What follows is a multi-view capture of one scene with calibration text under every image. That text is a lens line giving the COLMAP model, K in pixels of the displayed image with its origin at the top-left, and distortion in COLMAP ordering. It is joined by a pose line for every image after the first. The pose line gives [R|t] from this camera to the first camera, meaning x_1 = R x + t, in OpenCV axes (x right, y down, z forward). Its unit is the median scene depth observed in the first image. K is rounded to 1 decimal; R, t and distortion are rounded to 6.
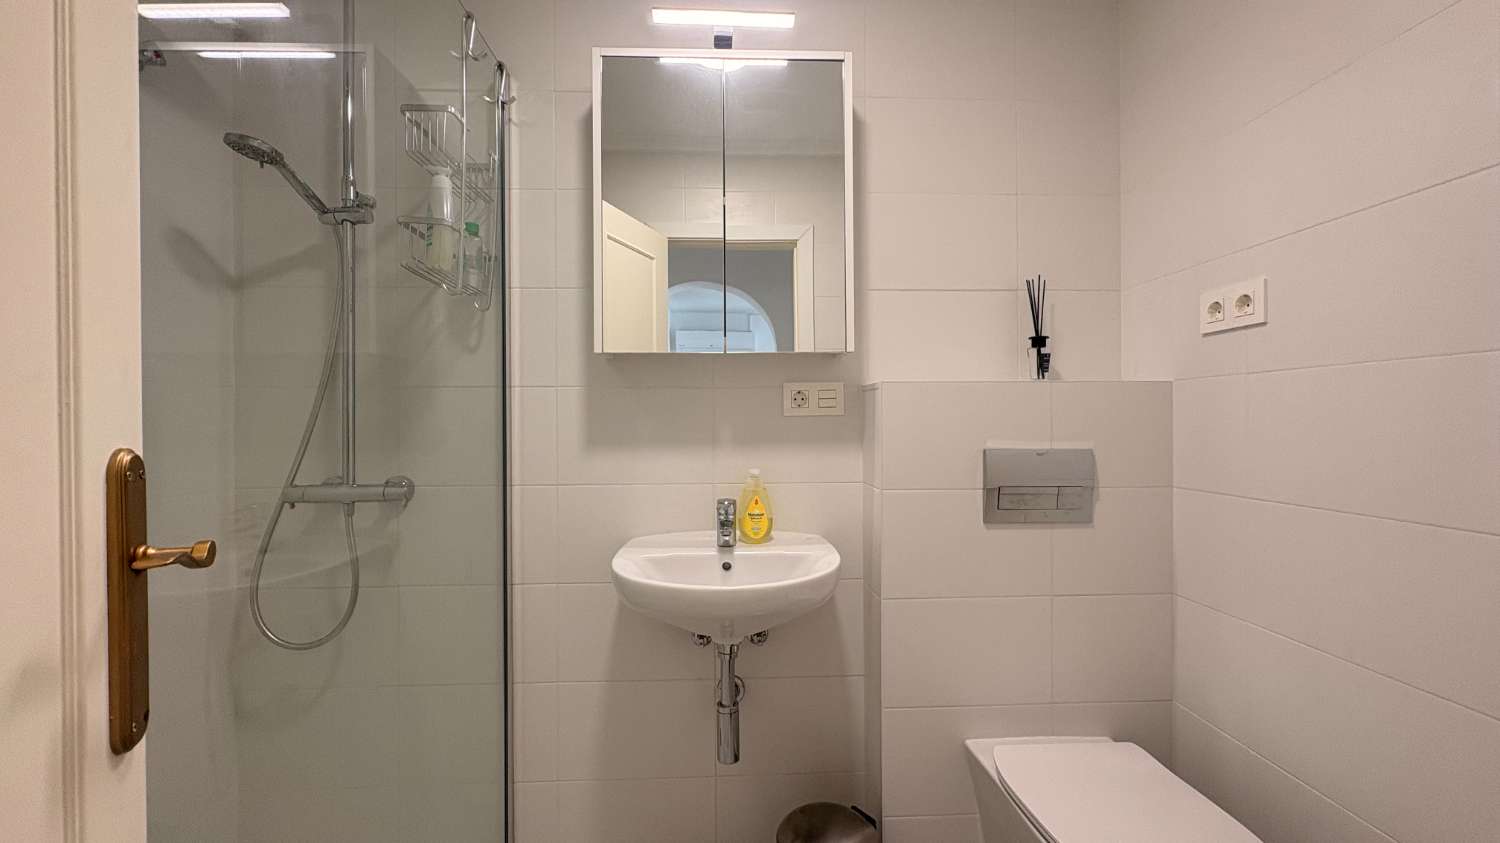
lens RADIAL K [[597.4, 0, 748.7], [0, 597.4, 421.4], [0, 0, 1]] dist [0.000233, 0.000263]
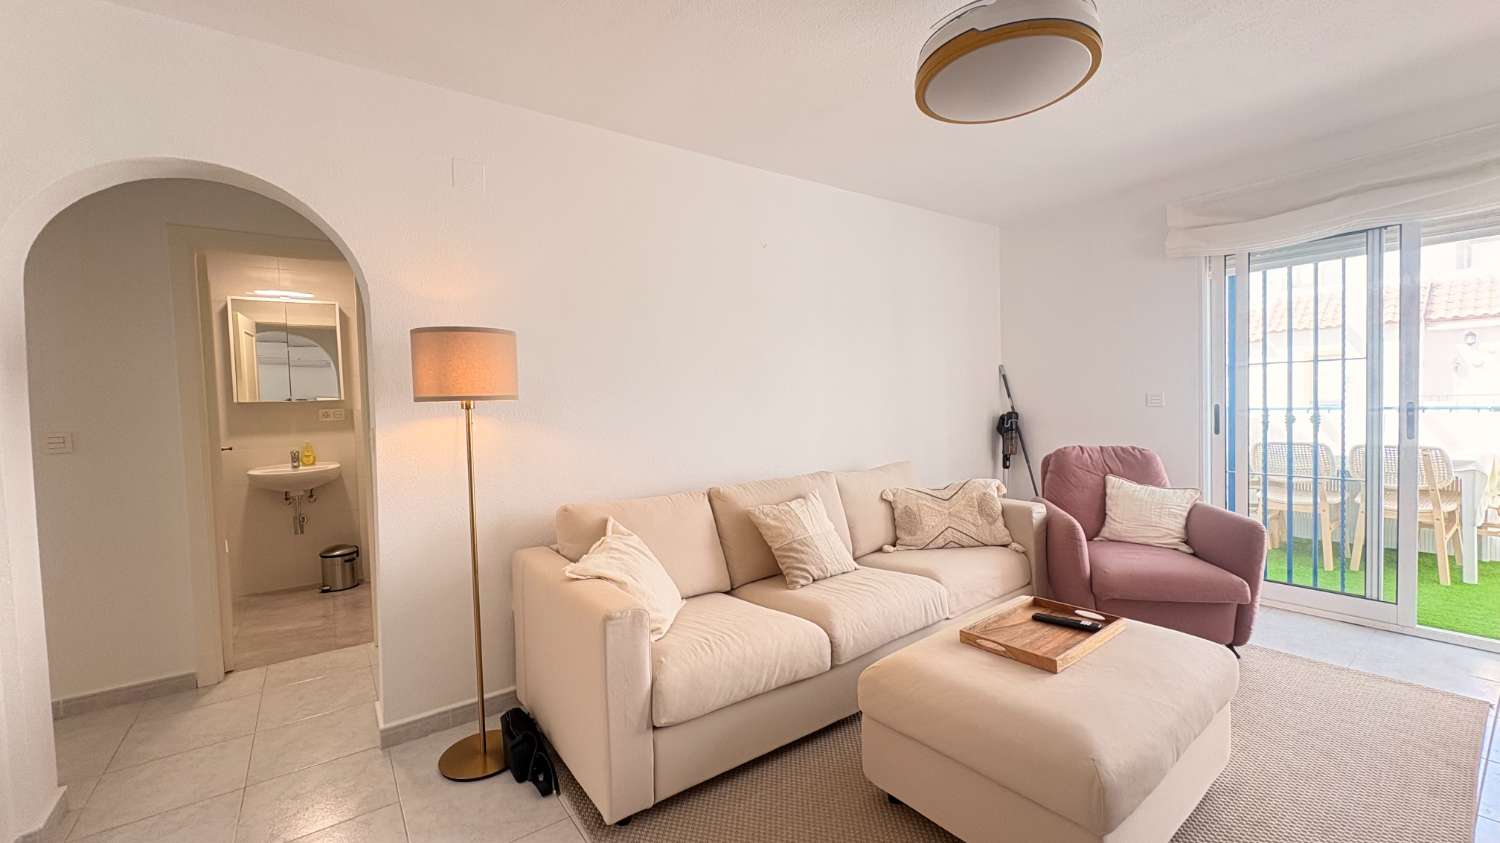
lens RADIAL K [[597.4, 0, 748.7], [0, 597.4, 421.4], [0, 0, 1]] dist [0.000233, 0.000263]
pose [[0.831698, -0.036216, 0.554046, 0.193598], [0.021405, 0.999220, 0.033183, -0.061494], [-0.554816, -0.015739, 0.831824, -2.631634]]
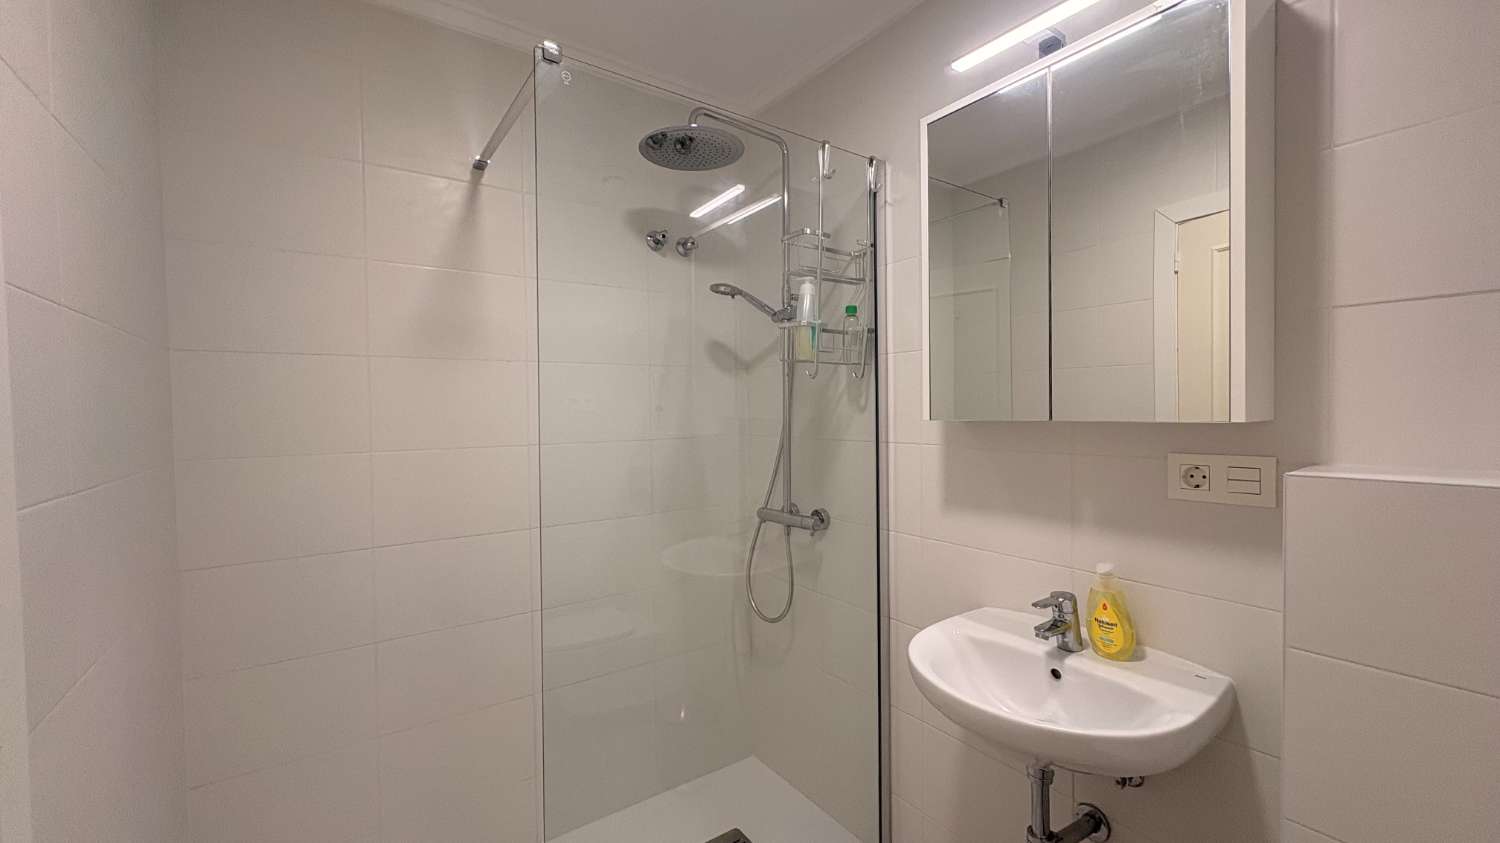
lens RADIAL K [[597.4, 0, 748.7], [0, 597.4, 421.4], [0, 0, 1]] dist [0.000233, 0.000263]
pose [[0.549904, 0.015636, -0.835082, 0.403347], [0.007293, 0.999697, 0.023520, -0.129768], [0.835196, -0.019024, 0.549623, 0.175822]]
